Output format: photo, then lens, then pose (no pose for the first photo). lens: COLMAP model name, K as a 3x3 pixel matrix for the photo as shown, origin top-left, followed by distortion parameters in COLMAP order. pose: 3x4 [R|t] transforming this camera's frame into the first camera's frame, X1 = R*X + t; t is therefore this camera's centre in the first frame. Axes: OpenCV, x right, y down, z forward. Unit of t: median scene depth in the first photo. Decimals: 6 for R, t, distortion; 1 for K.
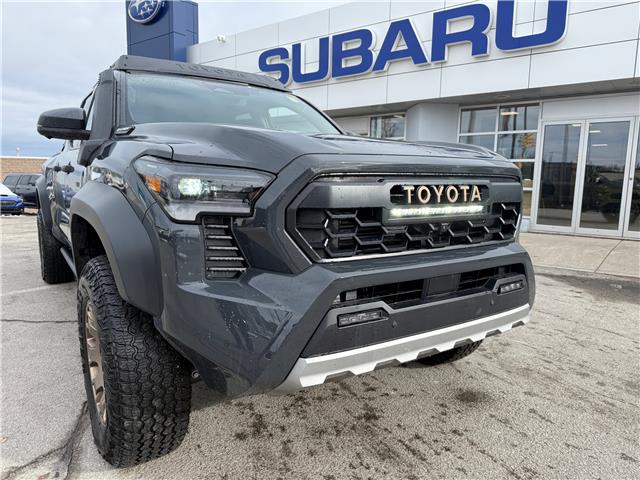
lens RADIAL K [[455.6, 0, 318.8], [0, 455.6, 243.7], [0, 0, 1]] dist [0.070801, -0.075951]
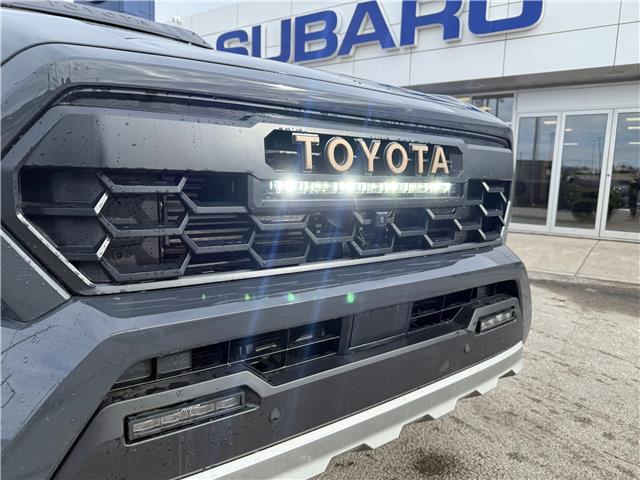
lens RADIAL K [[455.6, 0, 318.8], [0, 455.6, 243.7], [0, 0, 1]] dist [0.070801, -0.075951]
pose [[0.998443, 0.003200, 0.055691, 0.098437], [-0.003370, 0.999990, 0.002955, -0.004616], [-0.055681, -0.003138, 0.998444, 0.270122]]
